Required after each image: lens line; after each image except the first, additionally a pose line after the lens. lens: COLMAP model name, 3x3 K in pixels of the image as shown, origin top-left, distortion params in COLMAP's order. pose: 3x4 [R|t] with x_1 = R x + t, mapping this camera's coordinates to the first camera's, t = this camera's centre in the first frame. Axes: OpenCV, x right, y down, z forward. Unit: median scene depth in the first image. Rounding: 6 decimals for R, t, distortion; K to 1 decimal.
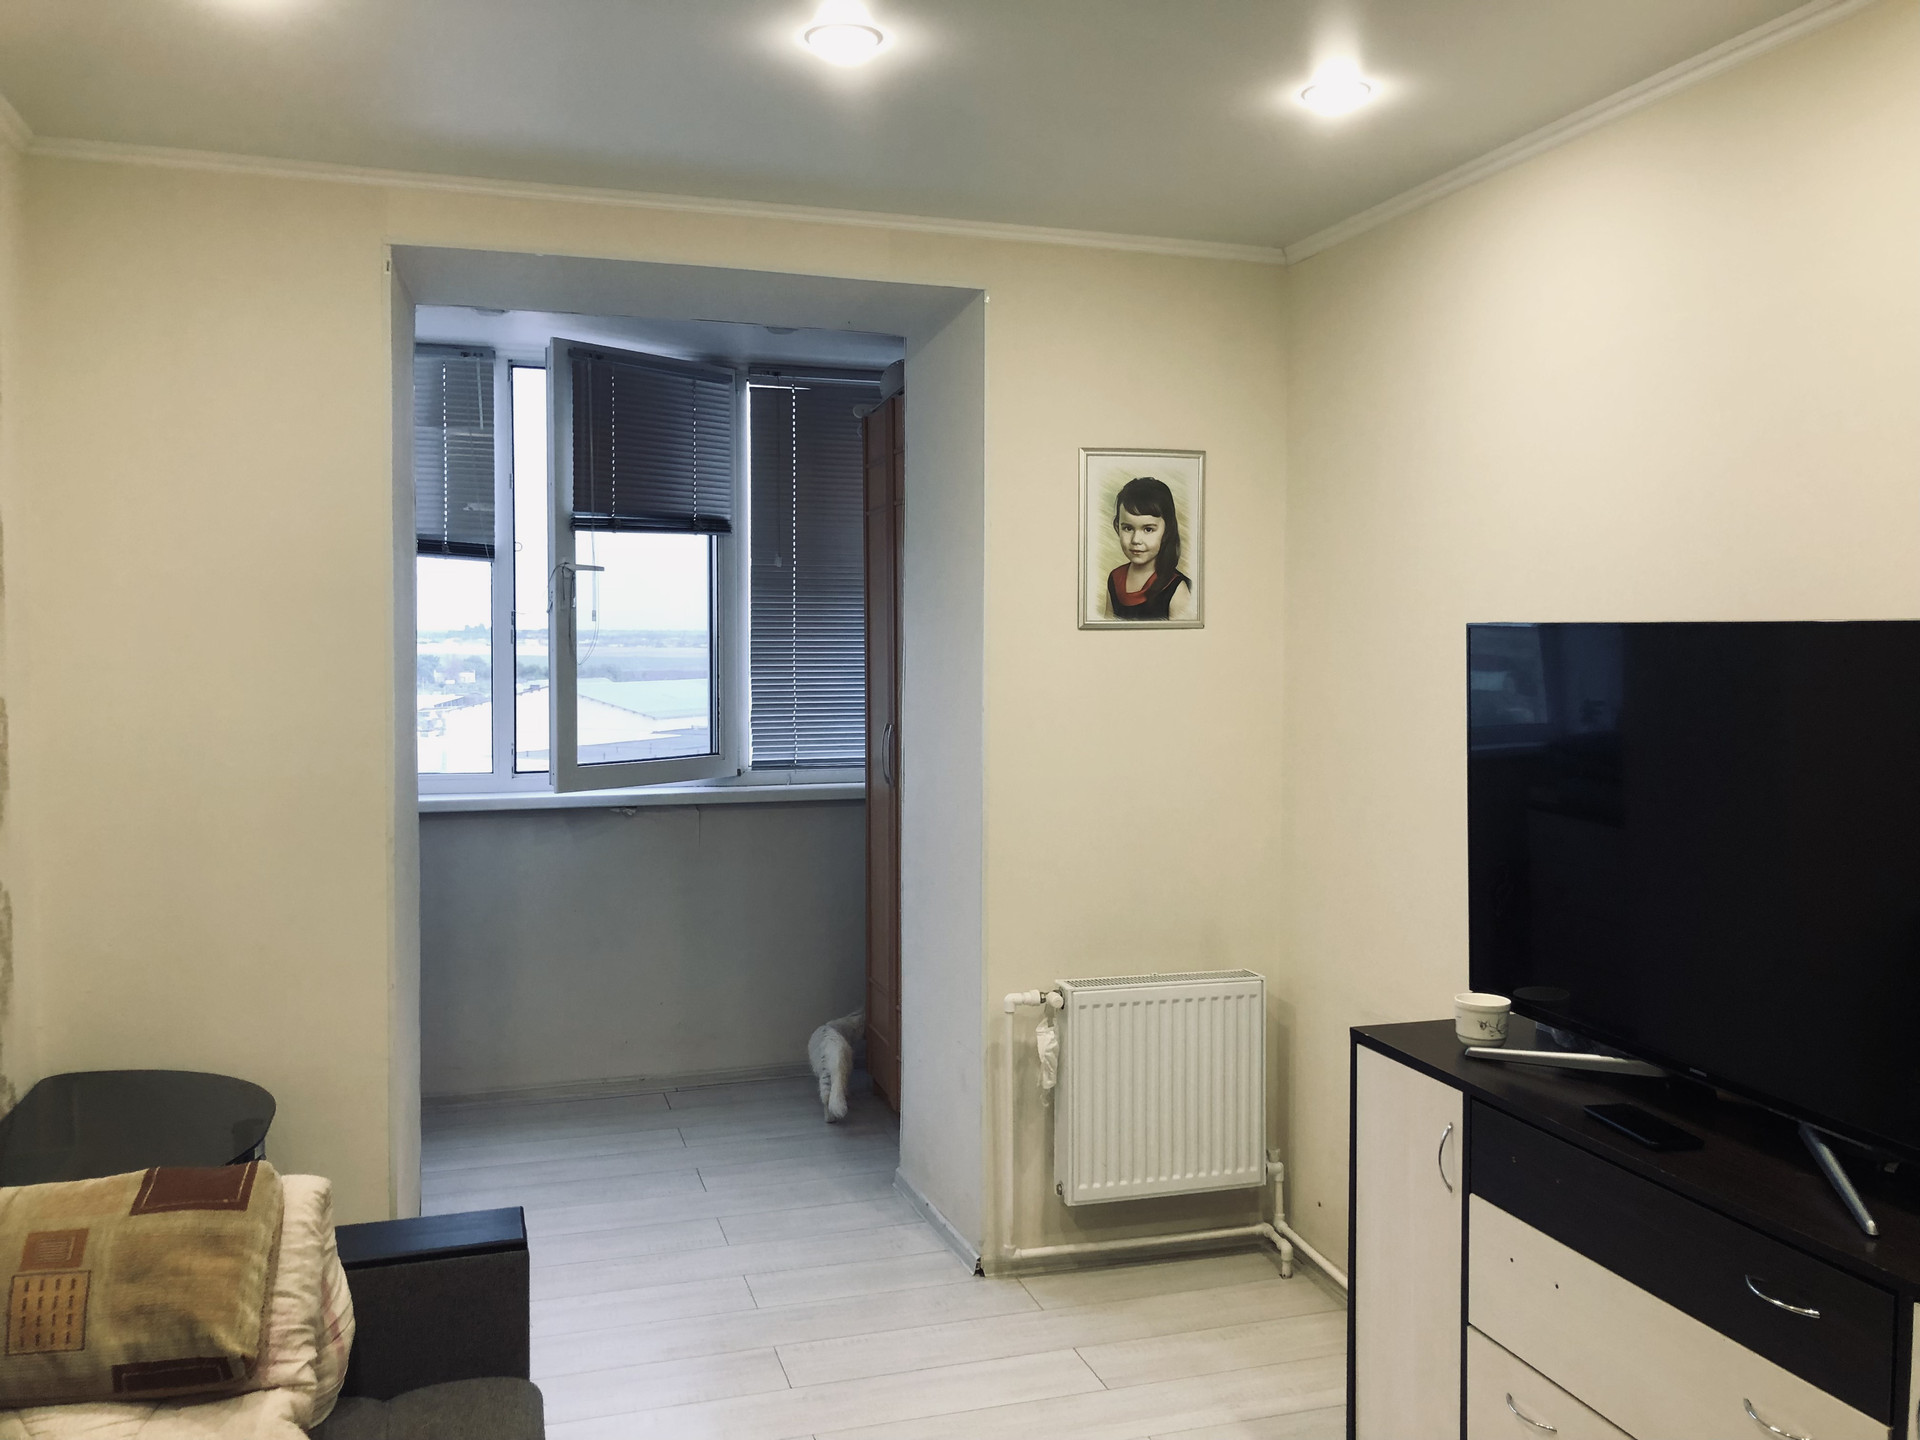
lens RADIAL K [[1577.5, 0, 960.0], [0, 1577.5, 720.0], [0, 0, 1]] dist [0.050970, -0.067686]
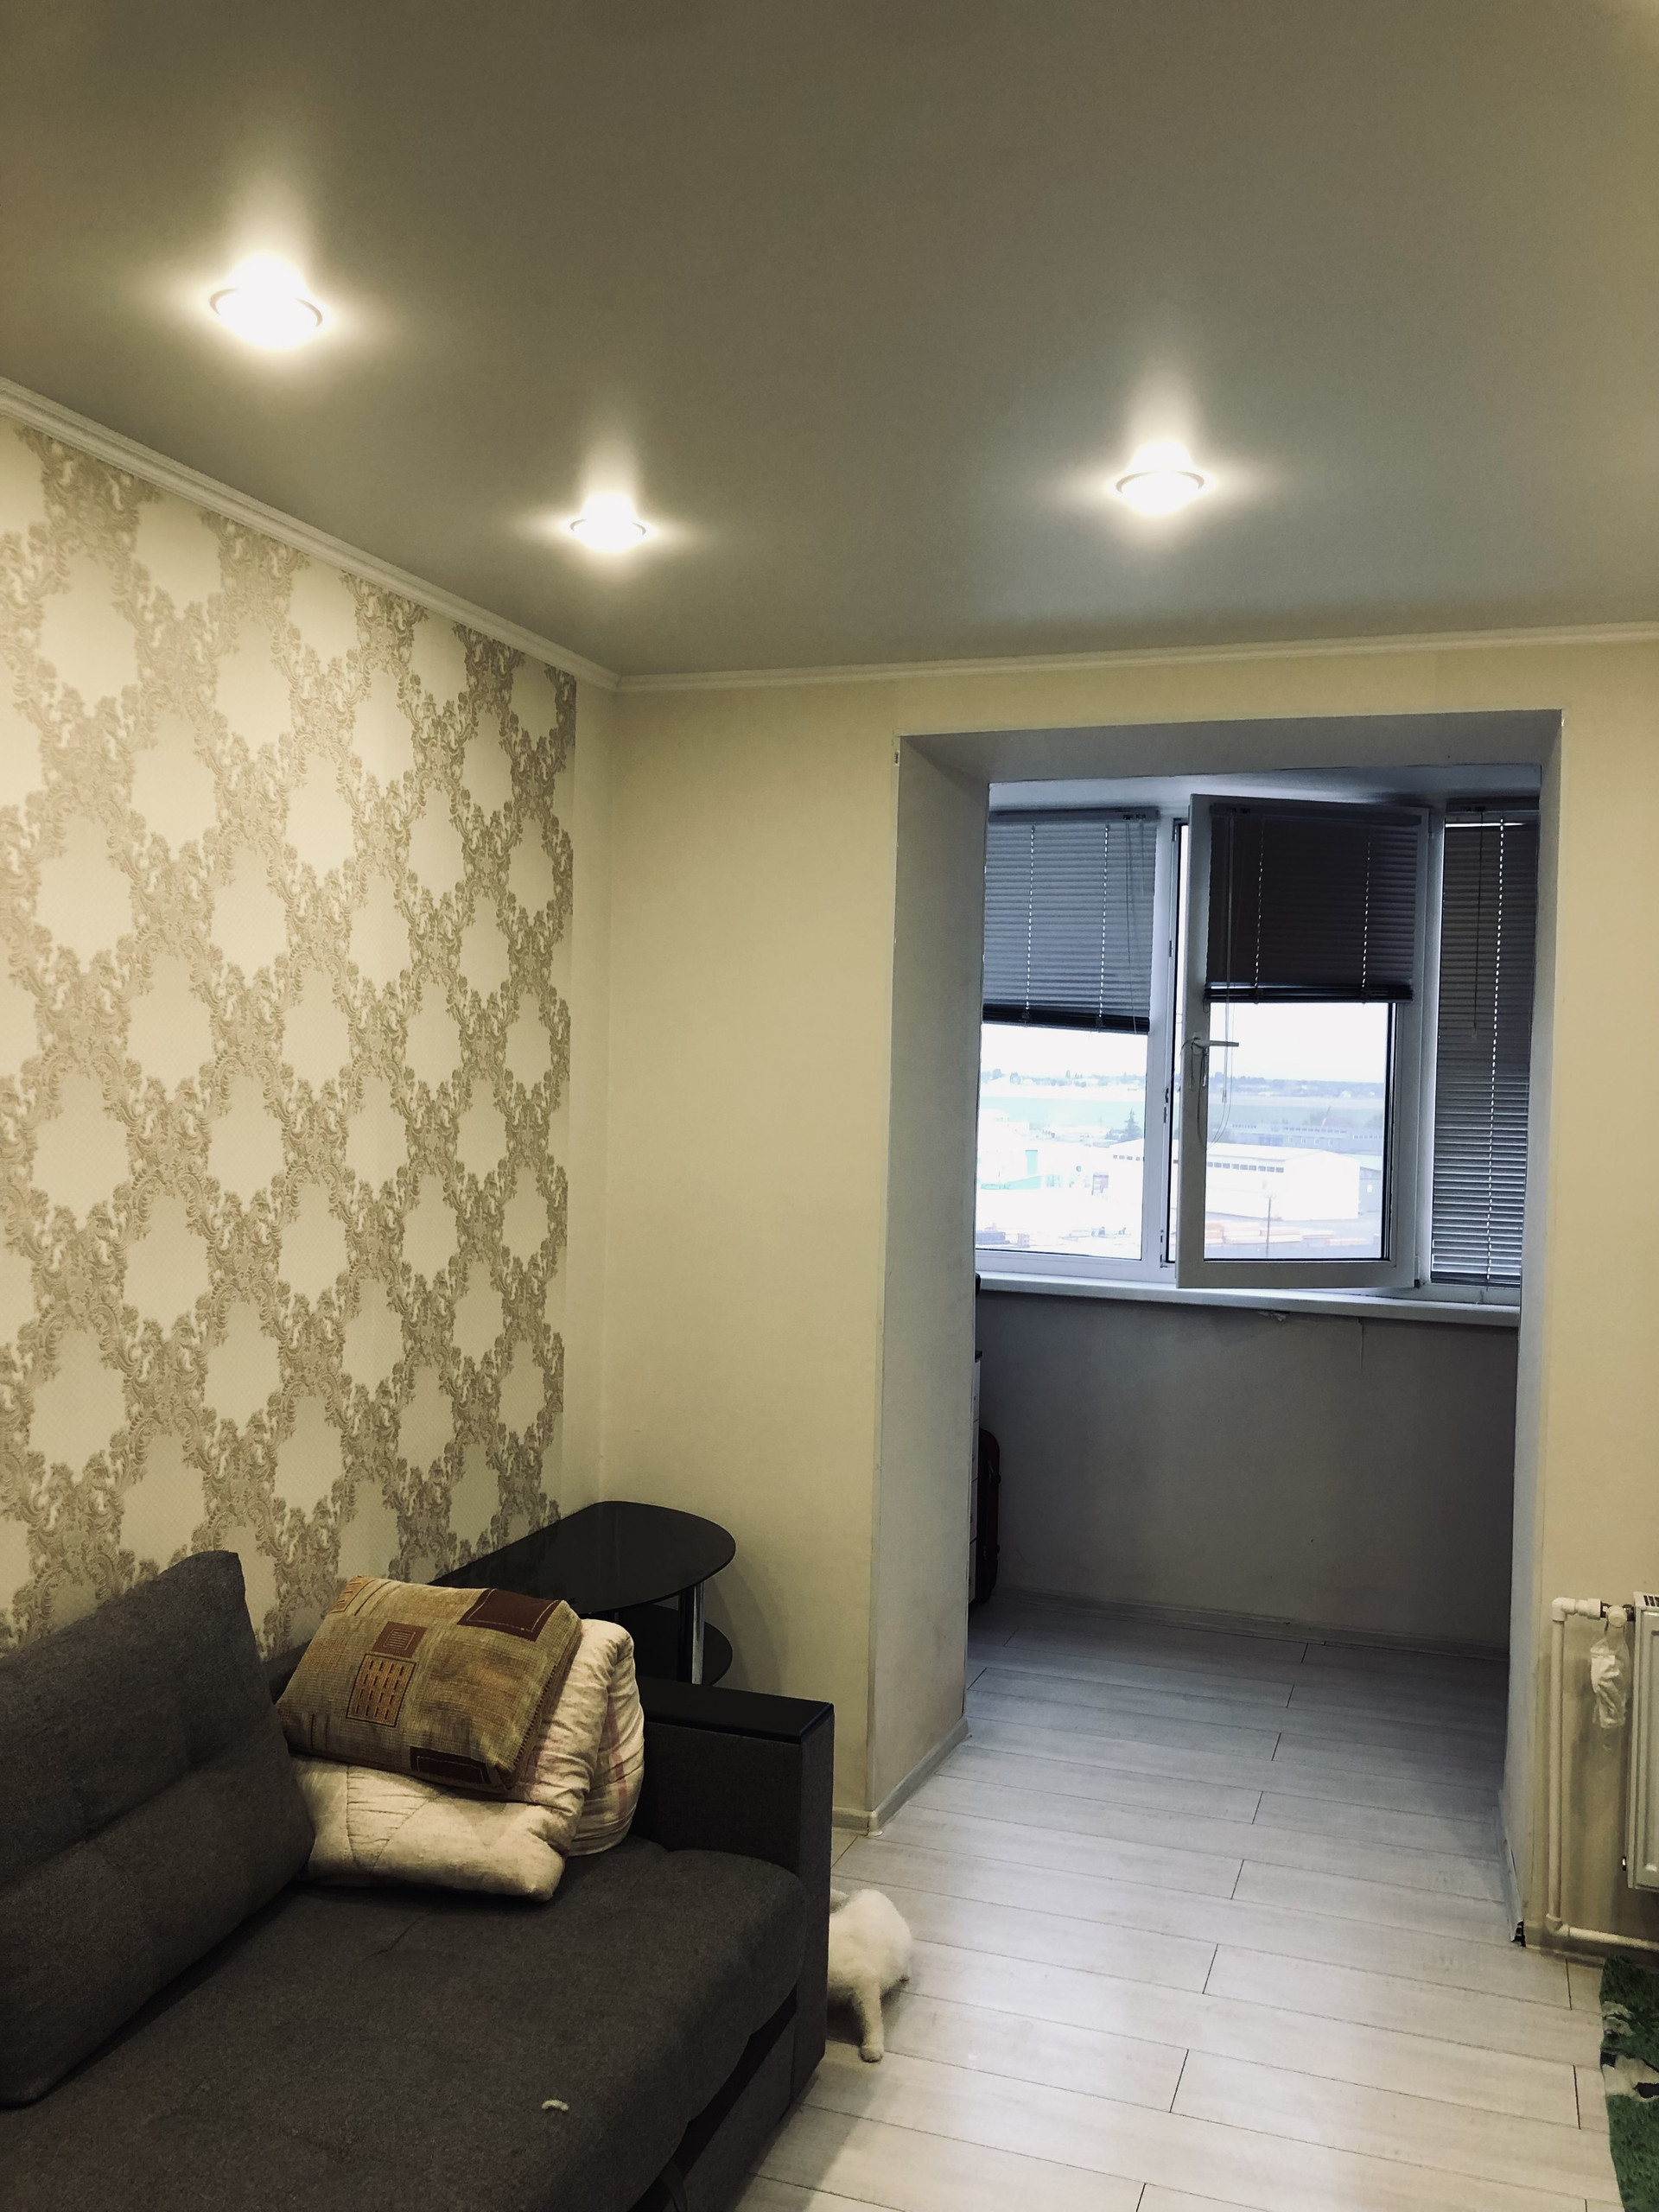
lens RADIAL K [[1810.6, 0, 828.4], [0, 1810.6, 1144.3], [0, 0, 1]] dist [0.003968, 0.001191]
pose [[0.799263, 0.041341, -0.599557, 0.271918], [-0.055357, 0.998454, -0.004950, -0.027512], [0.598426, 0.037146, 0.800317, 0.050550]]
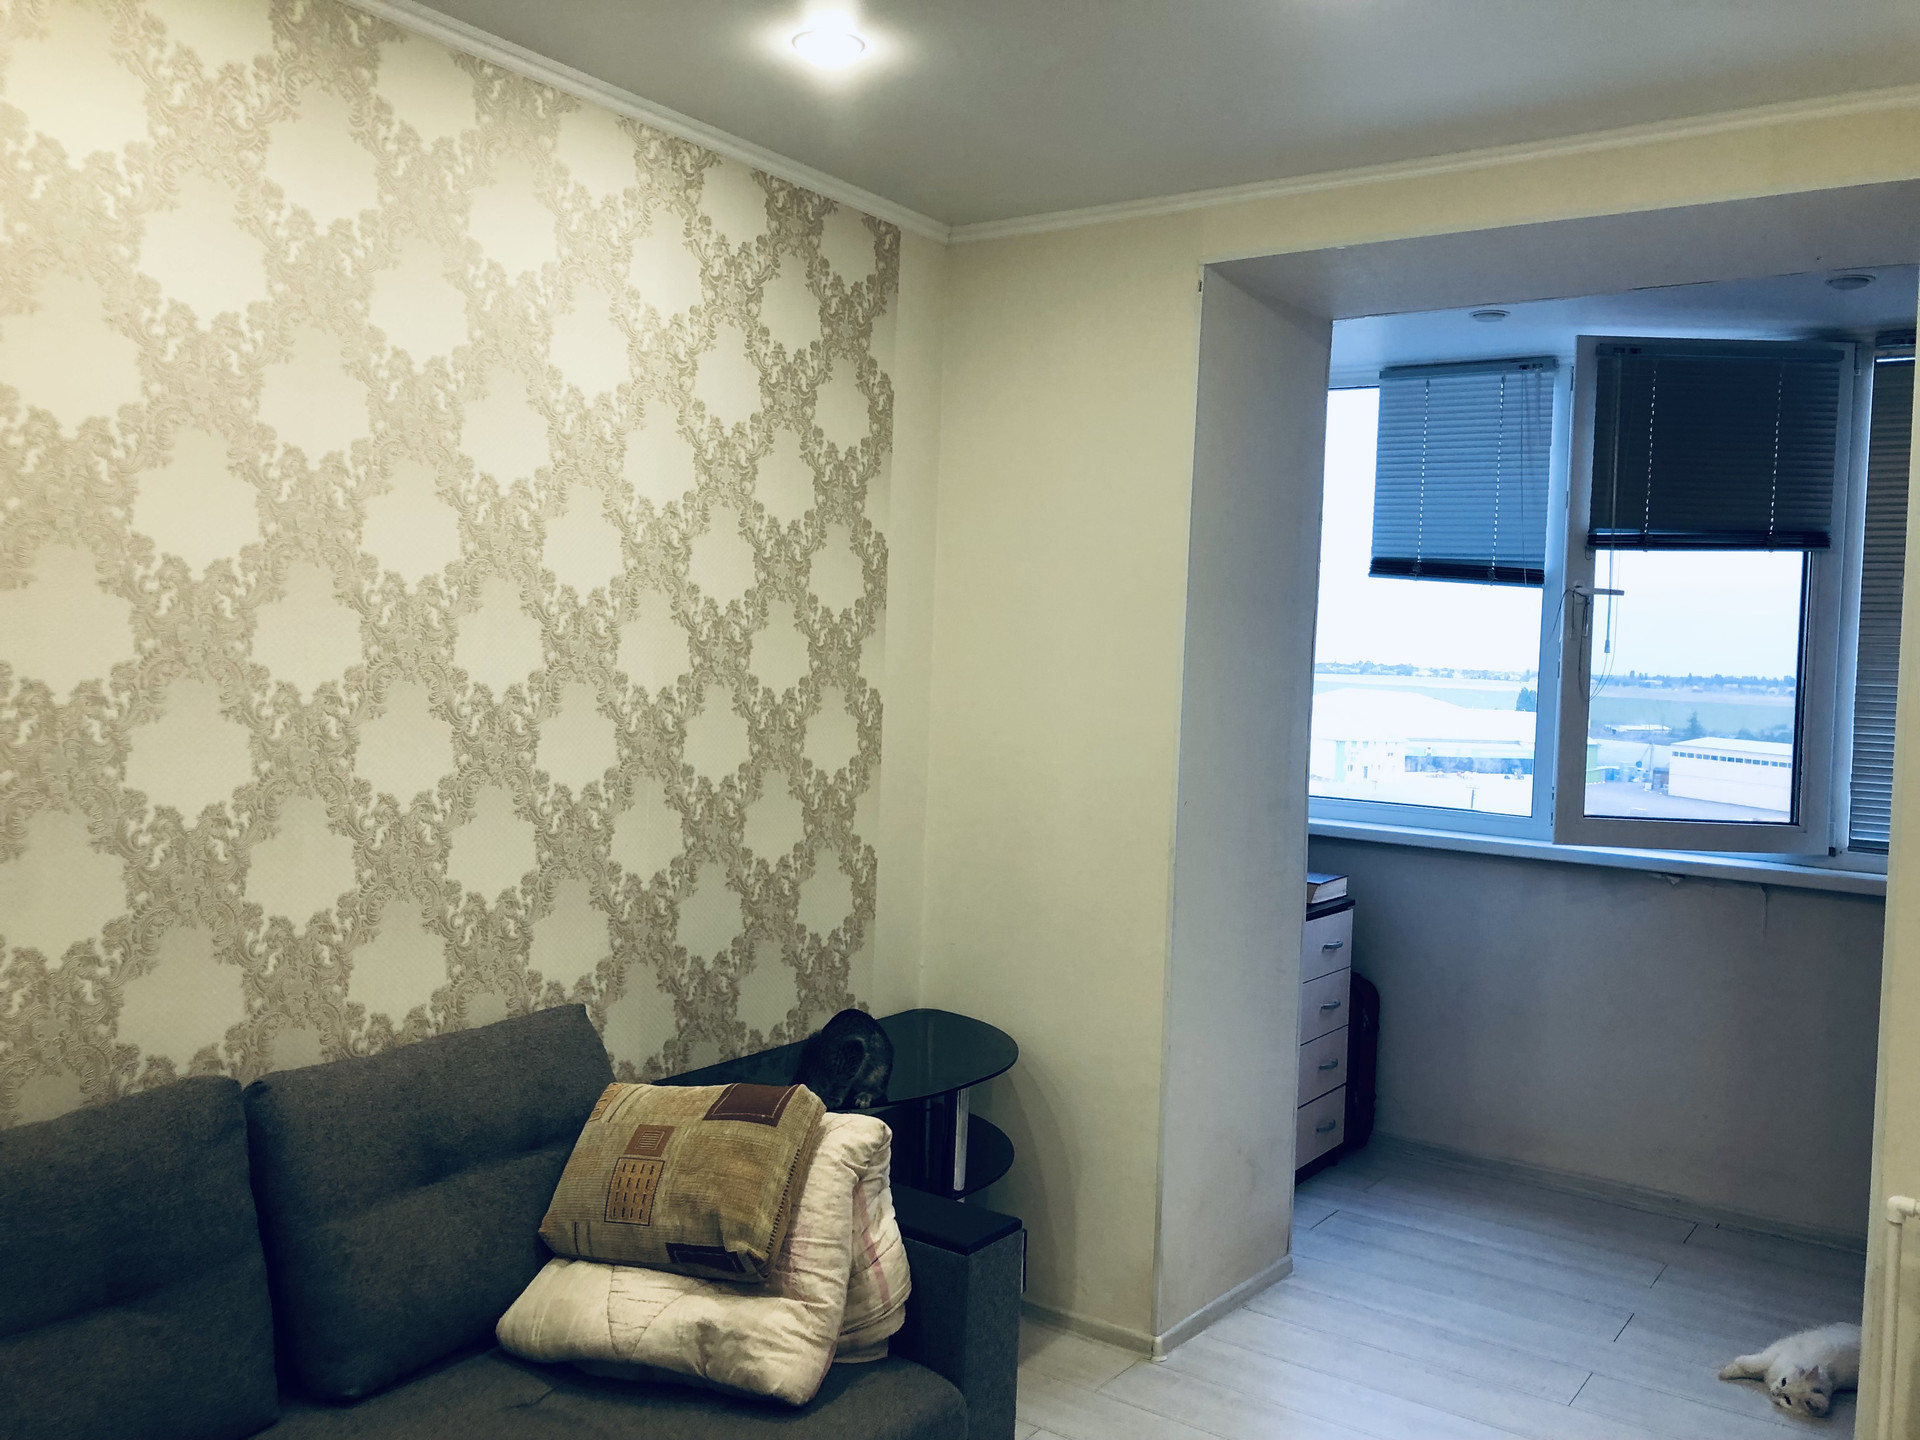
lens RADIAL K [[1550.0, 0, 939.1], [0, 1550.0, 722.0], [0, 0, 1]] dist [0.033293, -0.059409]
pose [[0.596433, 0.056222, -0.800691, 0.310255], [-0.081296, 0.996645, 0.009424, -0.003375], [0.798535, 0.059472, 0.599003, 0.254209]]
